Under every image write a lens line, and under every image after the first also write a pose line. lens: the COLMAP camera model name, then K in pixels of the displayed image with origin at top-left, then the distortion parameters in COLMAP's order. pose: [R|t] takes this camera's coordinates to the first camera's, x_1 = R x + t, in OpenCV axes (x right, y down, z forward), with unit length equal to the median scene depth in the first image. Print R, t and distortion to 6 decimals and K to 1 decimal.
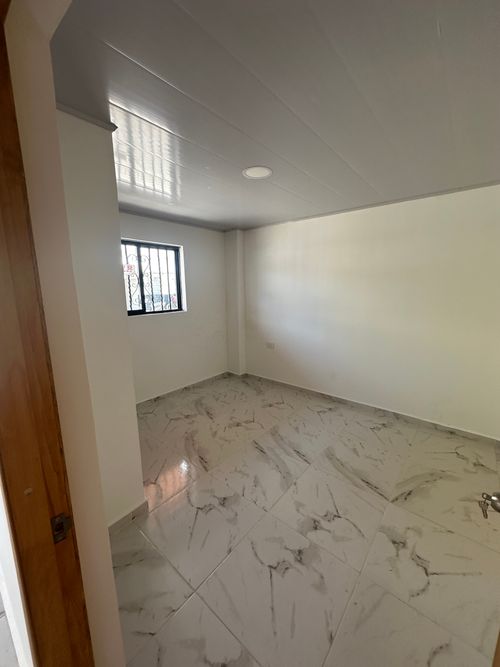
lens RADIAL K [[269.9, 0, 250.9], [0, 269.9, 329.7], [0, 0, 1]] dist [0.000734, 0.000093]
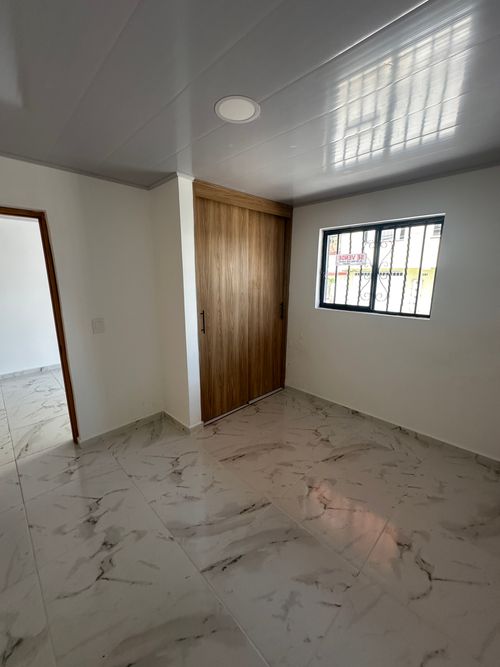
lens RADIAL K [[268.3, 0, 250.0], [0, 268.3, 333.5], [0, 0, 1]] dist [0.001750, 0.000246]
pose [[-0.093814, 0.227764, -0.969187, 0.538162], [-0.168251, 0.955851, 0.240916, -0.156321], [0.981270, 0.185668, -0.051351, 0.814478]]
